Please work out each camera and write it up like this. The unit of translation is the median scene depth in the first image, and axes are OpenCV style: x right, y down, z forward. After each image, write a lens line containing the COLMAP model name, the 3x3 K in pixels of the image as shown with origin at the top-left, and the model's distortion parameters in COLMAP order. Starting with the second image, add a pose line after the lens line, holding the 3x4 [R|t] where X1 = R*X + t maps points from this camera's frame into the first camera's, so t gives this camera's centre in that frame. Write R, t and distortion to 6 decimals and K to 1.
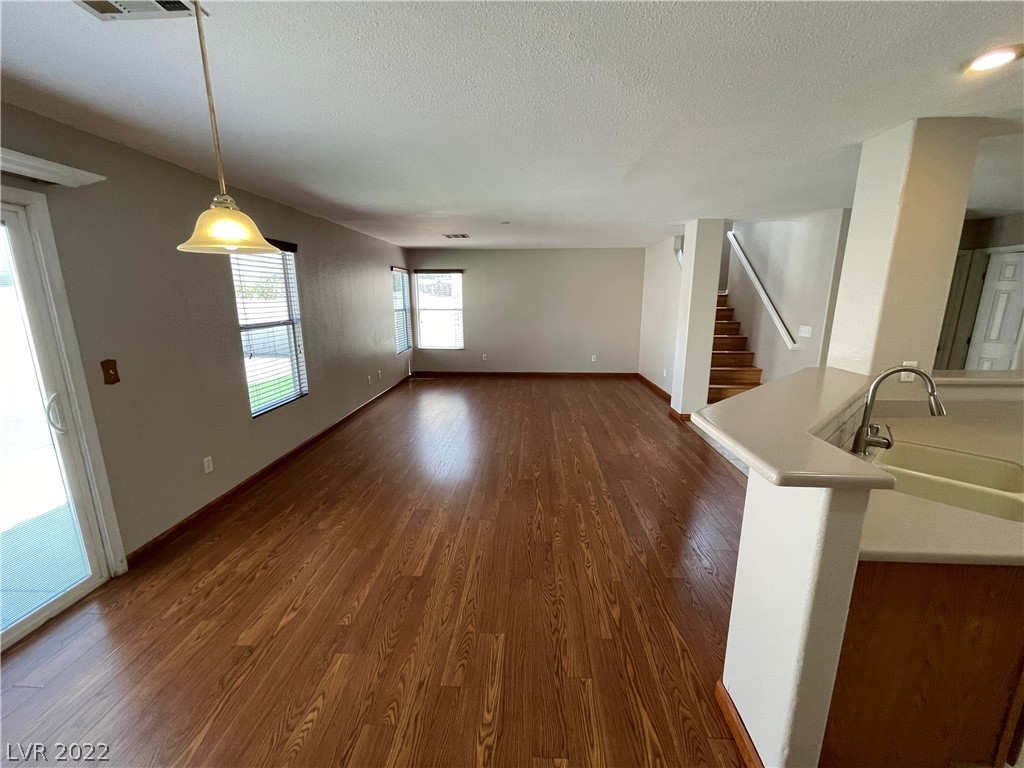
lens RADIAL K [[410.4, 0, 515.4], [0, 410.4, 382.1], [0, 0, 1]] dist [-0.001682, -0.000021]
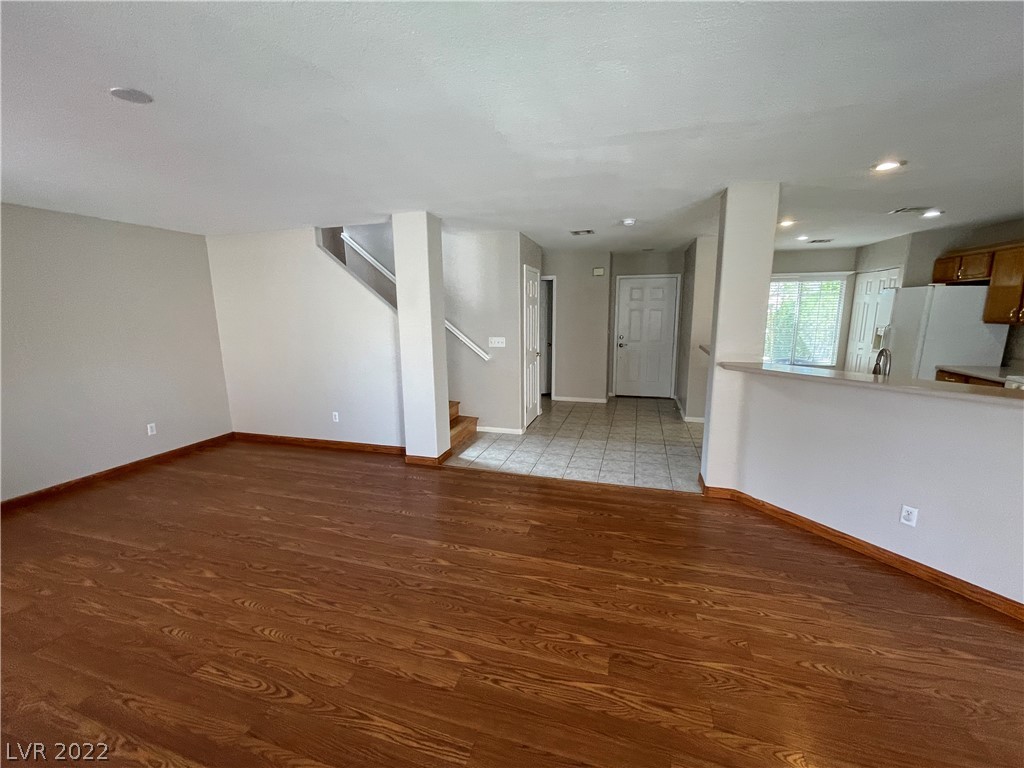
lens RADIAL K [[410.4, 0, 511.9], [0, 410.4, 385.9], [0, 0, 1]] dist [-0.001682, -0.000021]
pose [[0.248050, -0.179659, 0.951942, -0.436342], [0.208653, 0.969497, 0.128603, -0.192896], [-0.946010, 0.166725, 0.277970, 0.925121]]
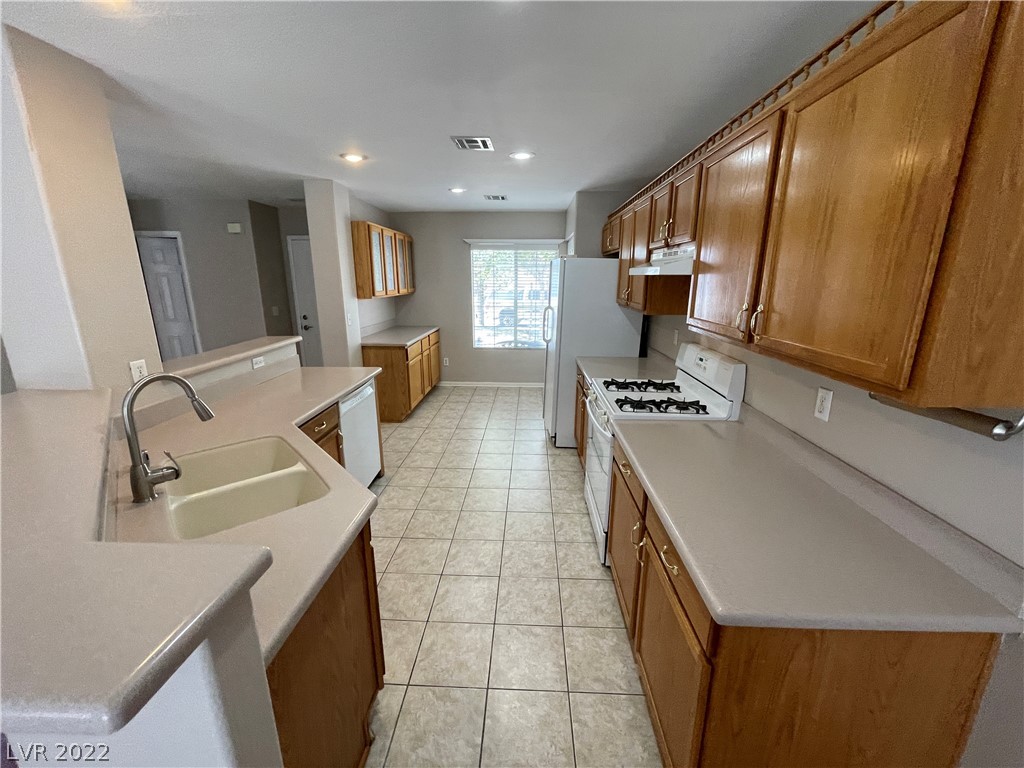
lens RADIAL K [[410.4, 0, 516.3], [0, 410.4, 381.4], [0, 0, 1]] dist [-0.001682, -0.000021]
pose [[-0.007320, -0.243494, 0.969875, 0.078855], [0.203253, 0.949292, 0.239861, -0.030305], [-0.979099, 0.198886, 0.042542, 0.124558]]
